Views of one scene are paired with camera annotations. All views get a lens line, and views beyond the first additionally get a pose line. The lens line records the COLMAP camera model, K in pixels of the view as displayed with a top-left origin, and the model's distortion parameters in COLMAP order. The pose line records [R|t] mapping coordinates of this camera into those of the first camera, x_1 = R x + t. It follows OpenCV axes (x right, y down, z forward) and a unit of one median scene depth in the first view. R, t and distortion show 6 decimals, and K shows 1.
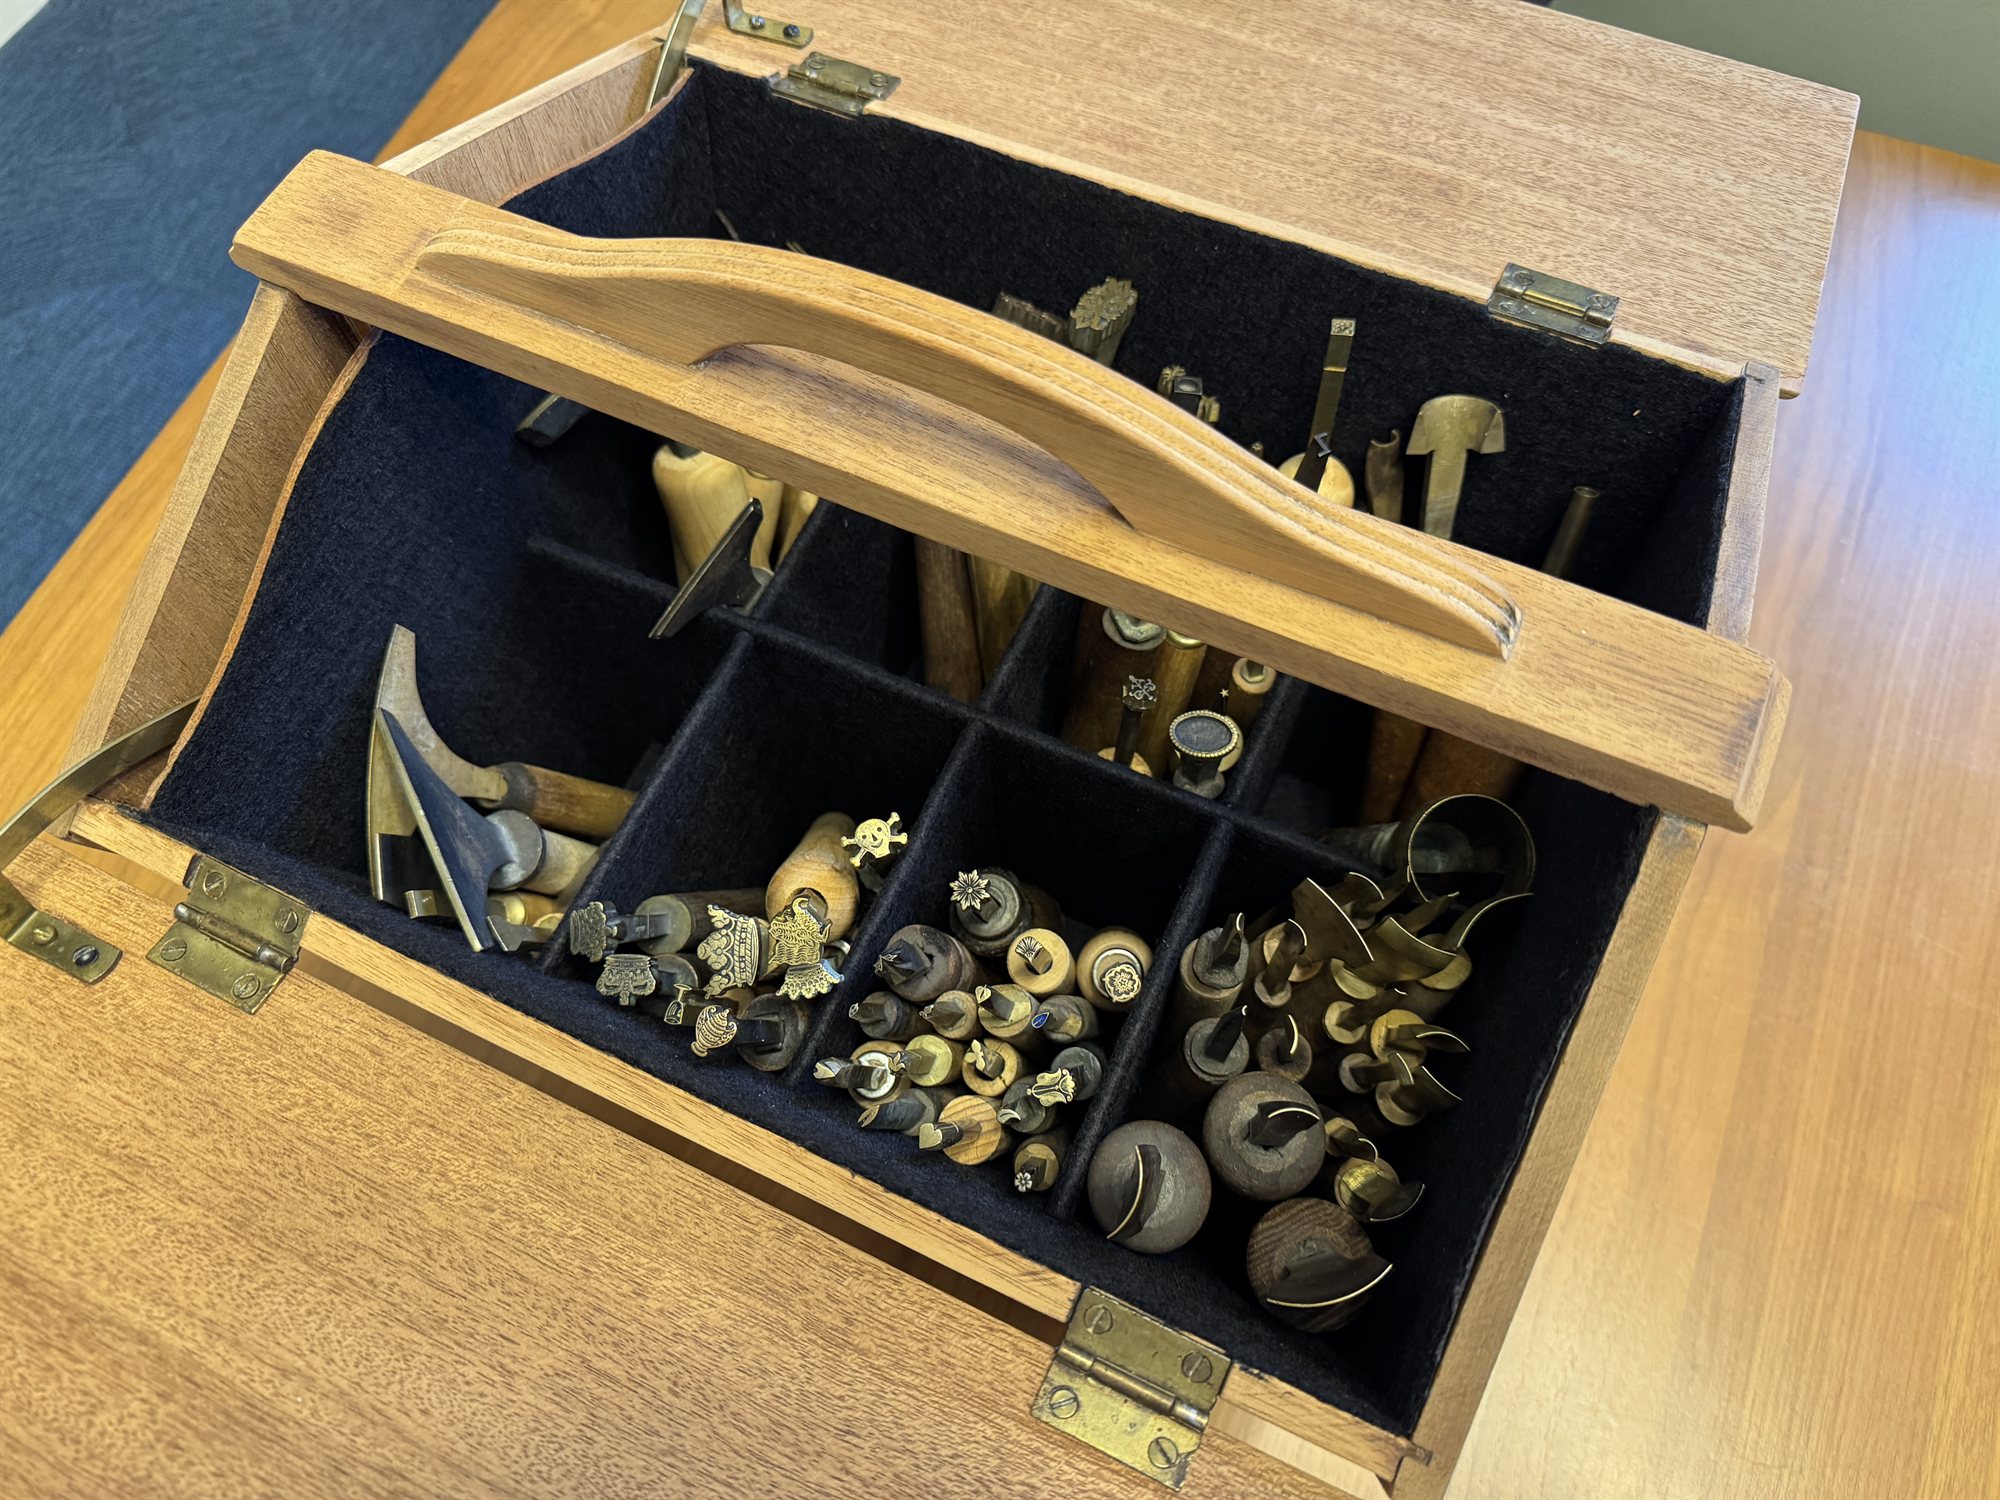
lens RADIAL K [[1394.9, 0, 1000.0], [0, 1394.9, 750.0], [0, 0, 1]] dist [0.047101, -0.086334]
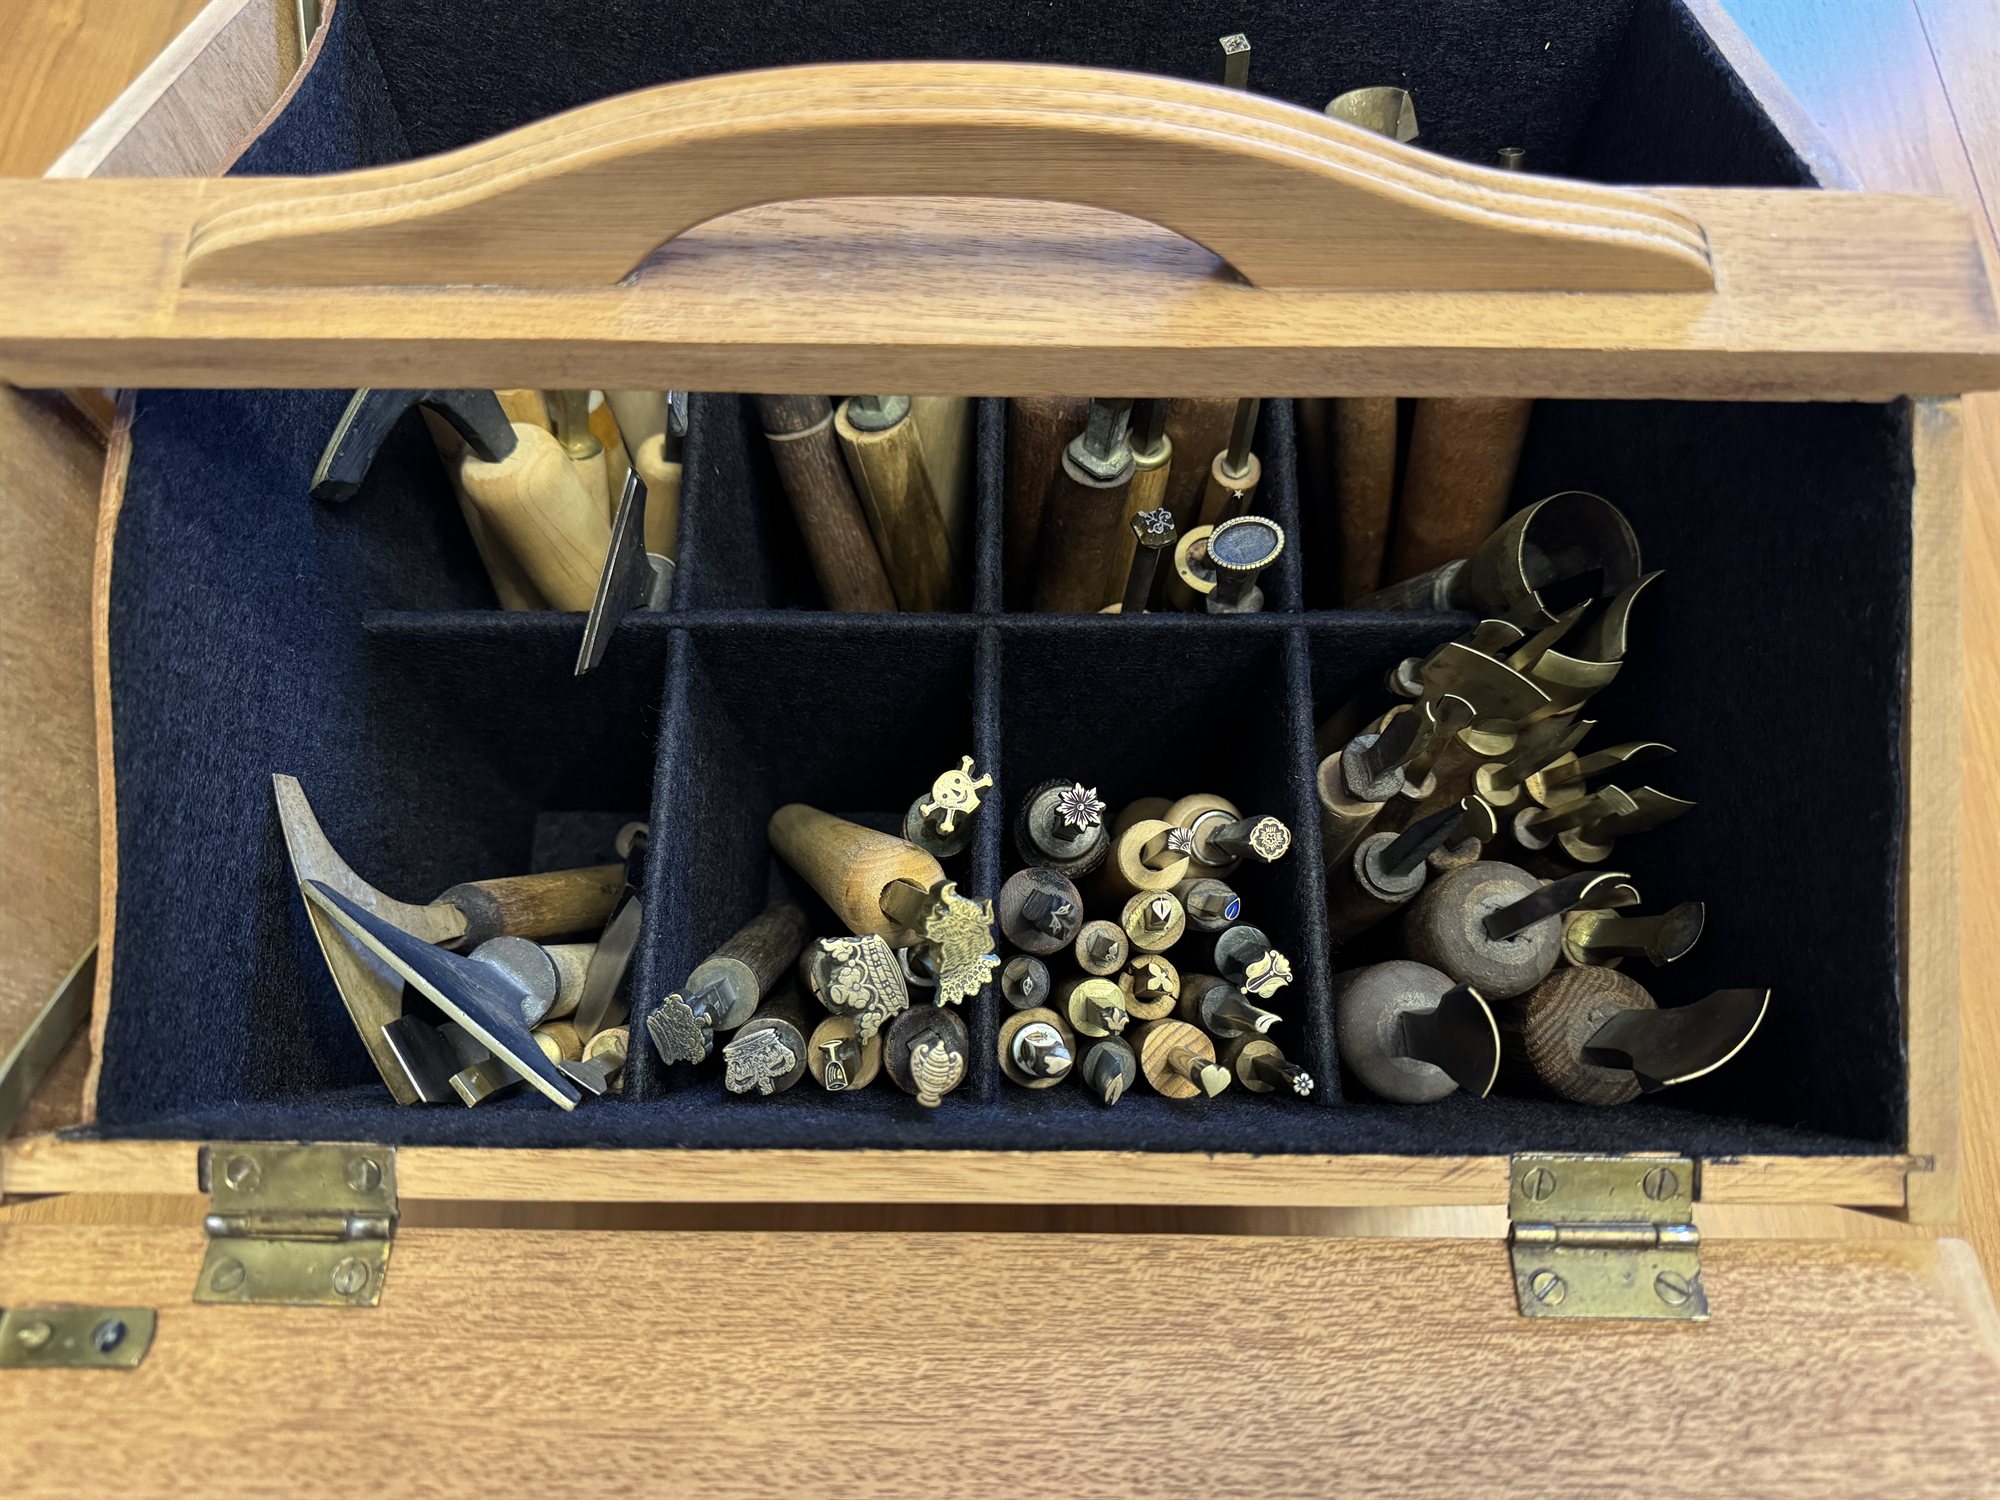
lens RADIAL K [[1407.9, 0, 1000.0], [0, 1407.9, 750.0], [0, 0, 1]] dist [0.019438, -0.039455]
pose [[0.909325, -0.374222, 0.181897, -0.249403], [0.363003, 0.927158, 0.092776, -0.035256], [-0.203366, -0.018335, 0.978931, 0.195539]]
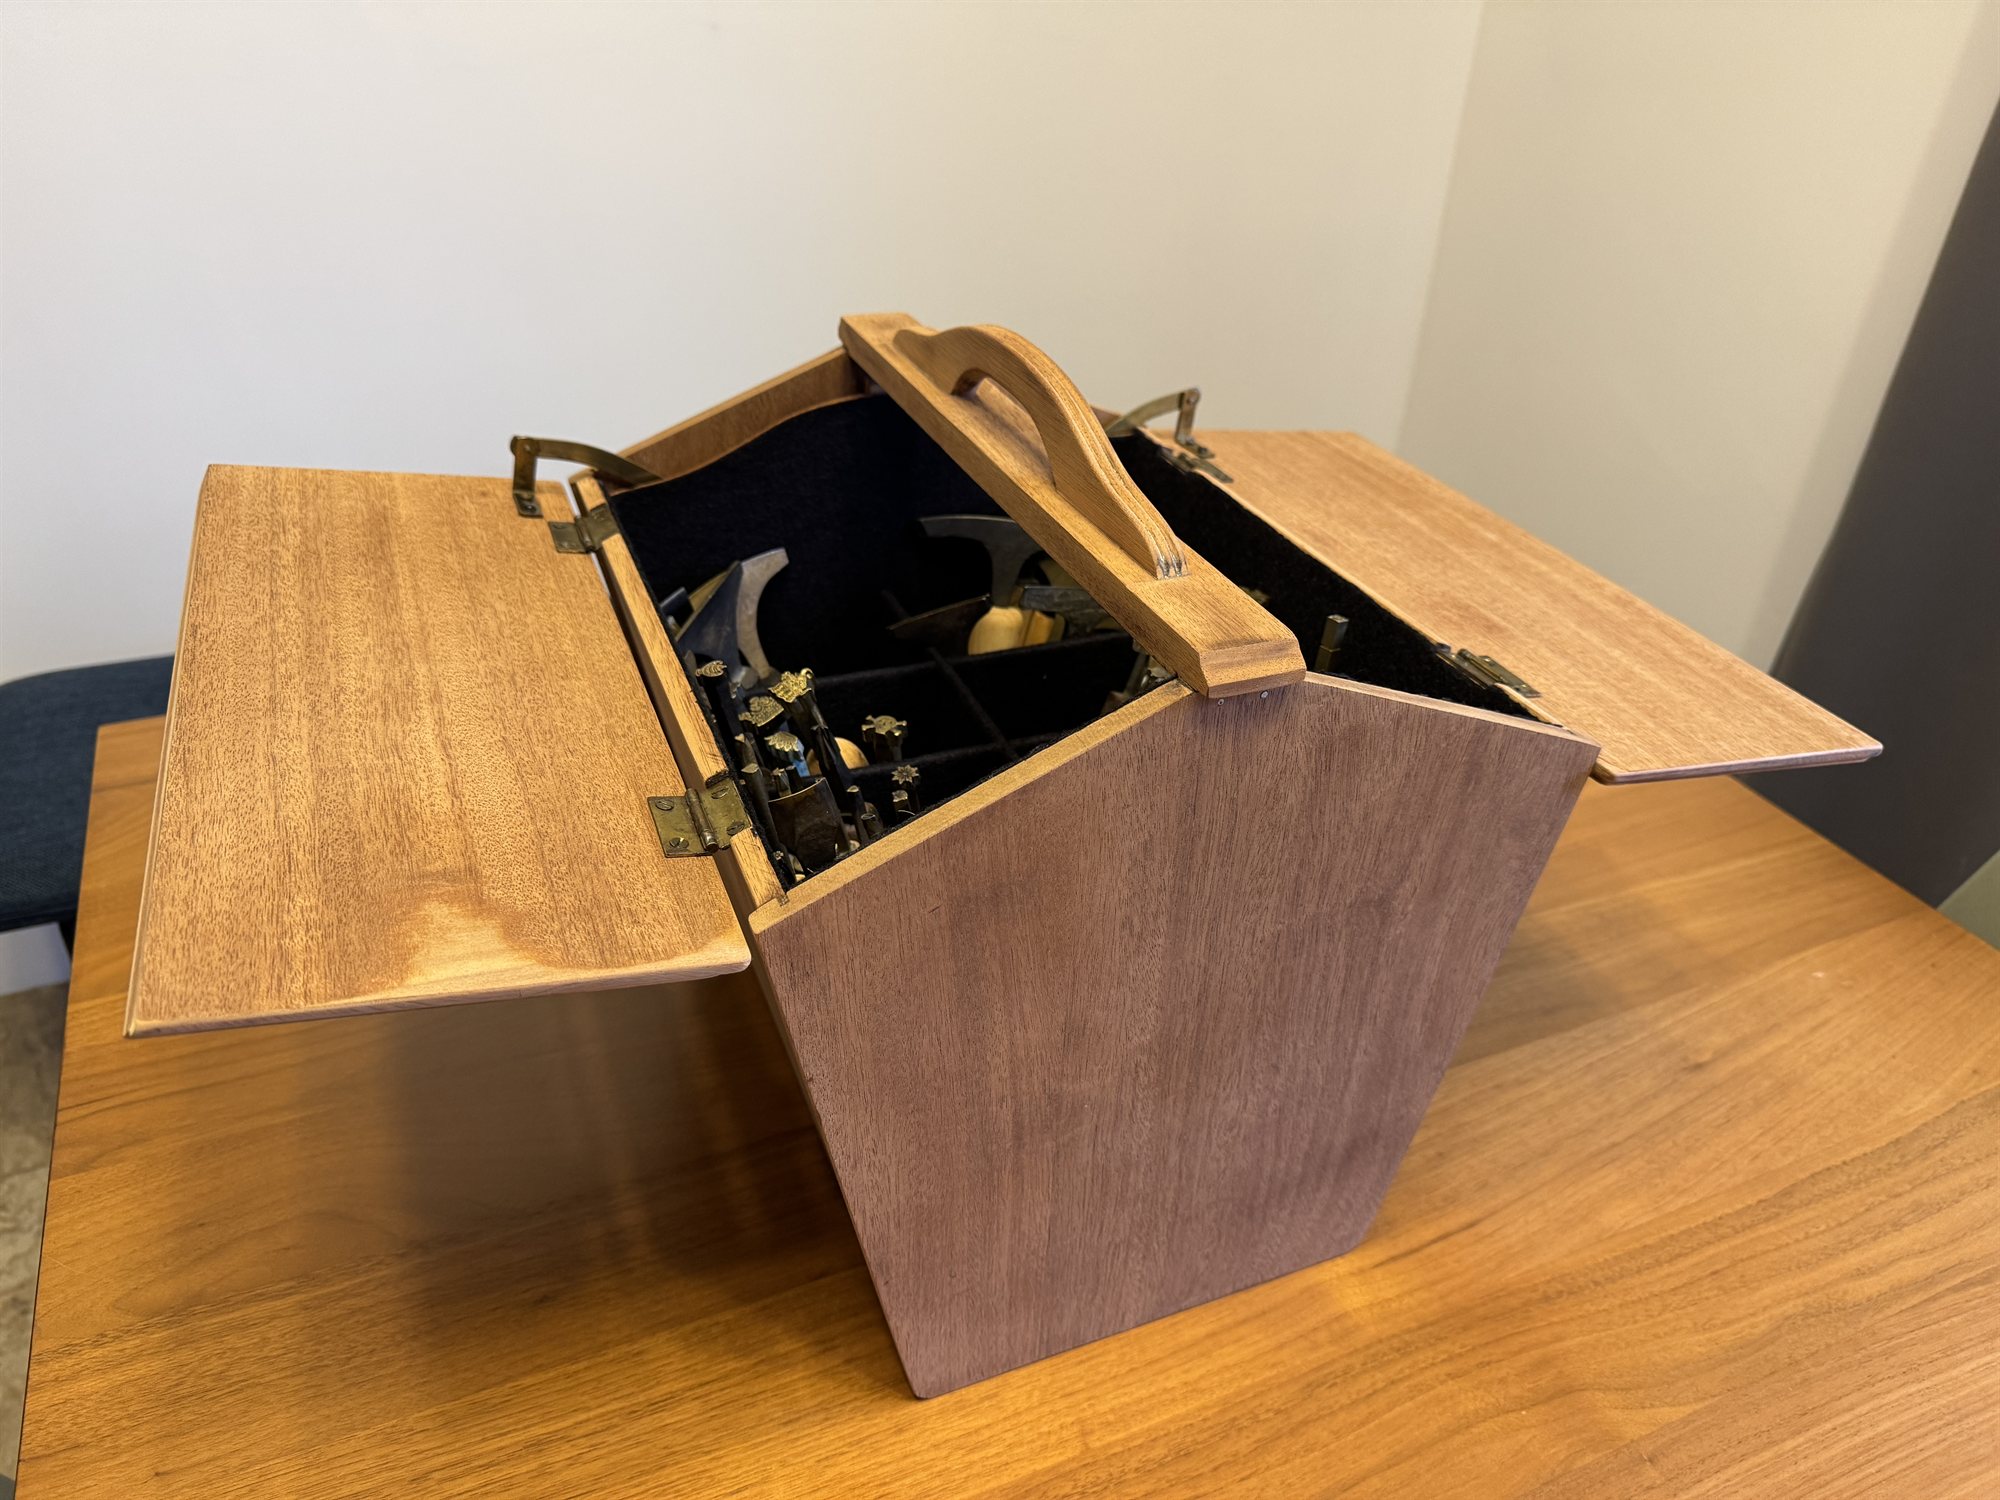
lens RADIAL K [[1364.7, 0, 1000.0], [0, 1364.7, 750.0], [0, 0, 1]] dist [0.162979, -0.225895]
pose [[0.734141, 0.426593, -0.528257, 0.943377], [-0.644628, 0.682277, -0.344896, 0.606217], [0.213287, 0.593731, 0.775881, -0.131104]]
